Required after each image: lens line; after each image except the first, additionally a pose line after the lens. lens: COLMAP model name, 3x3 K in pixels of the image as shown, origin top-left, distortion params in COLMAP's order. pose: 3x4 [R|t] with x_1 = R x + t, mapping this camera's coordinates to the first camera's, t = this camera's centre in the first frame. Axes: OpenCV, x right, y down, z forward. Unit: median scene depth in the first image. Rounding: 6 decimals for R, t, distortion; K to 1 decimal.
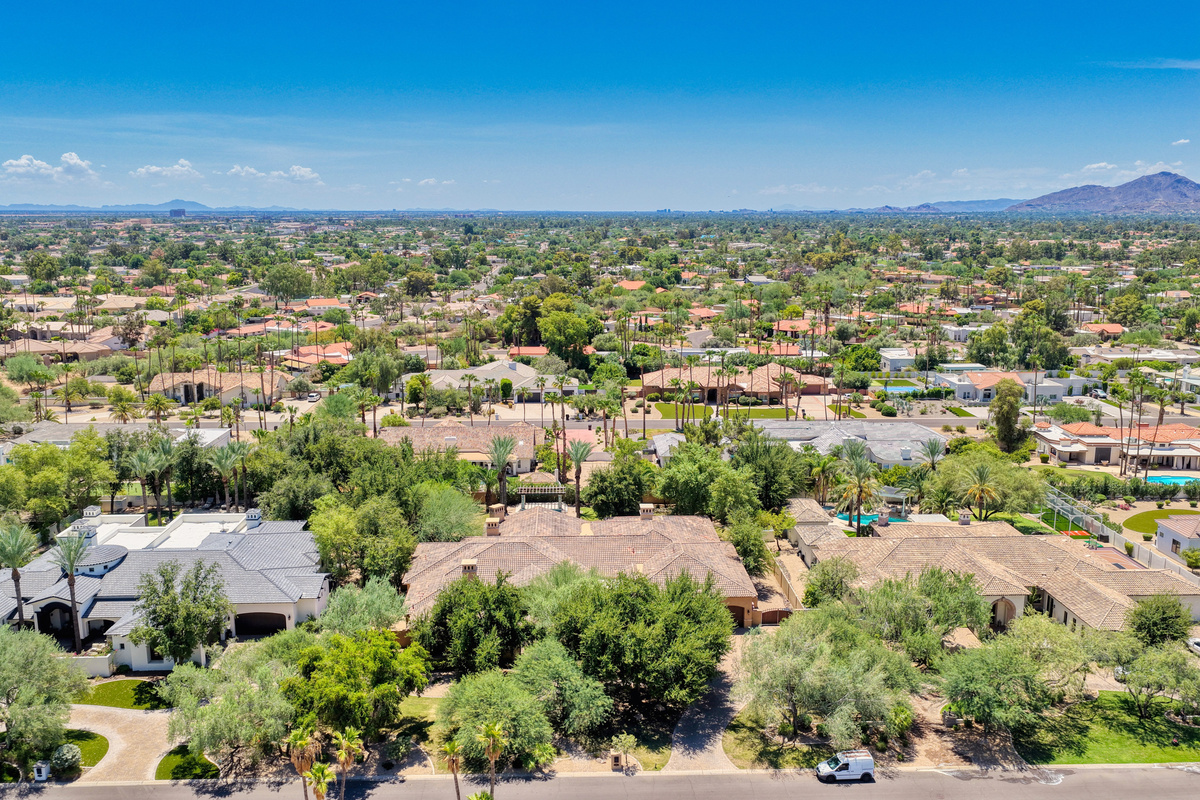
lens RADIAL K [[996.3, 0, 604.8], [0, 996.3, 400.9], [0, 0, 1]] dist [-0.003401, 0.015000]
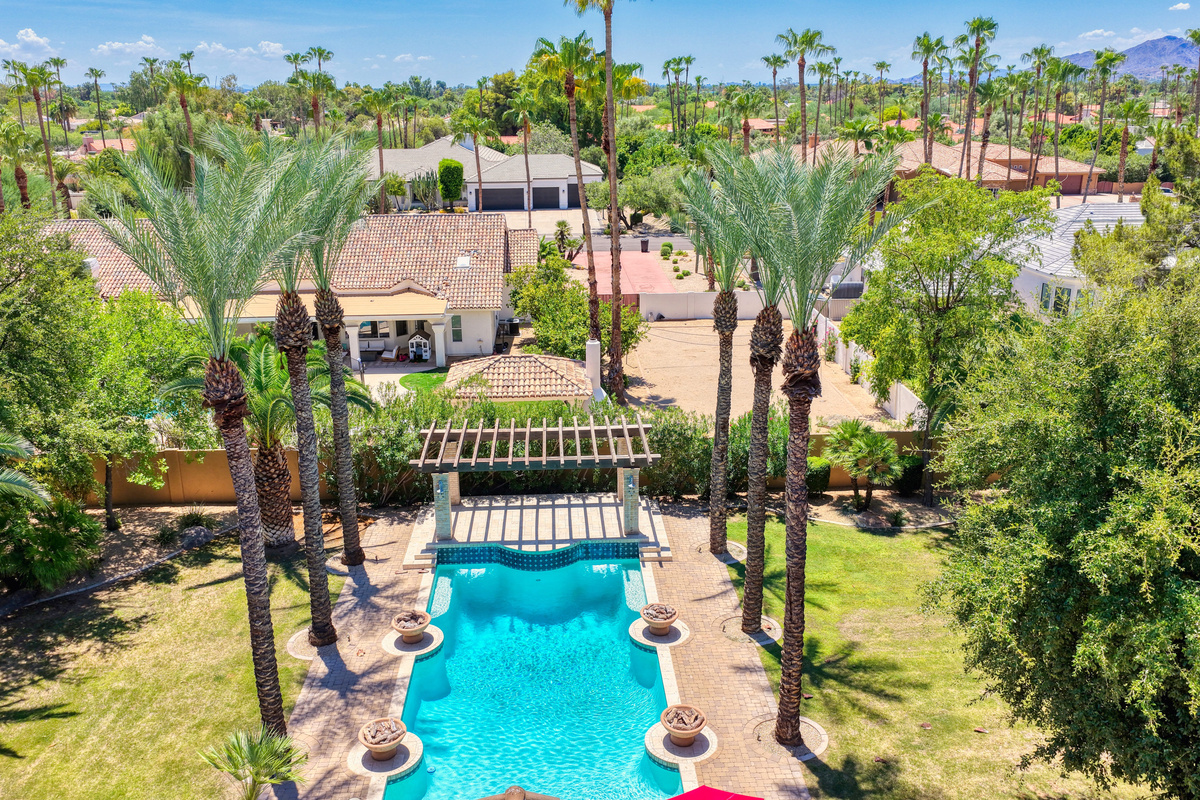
lens RADIAL K [[996.3, 0, 604.8], [0, 996.3, 400.9], [0, 0, 1]] dist [-0.003401, 0.015000]
pose [[0.999820, -0.013822, 0.013031, -0.035630], [0.012208, 0.993090, 0.116715, 0.039566], [-0.014554, -0.116535, 0.993080, 0.548039]]
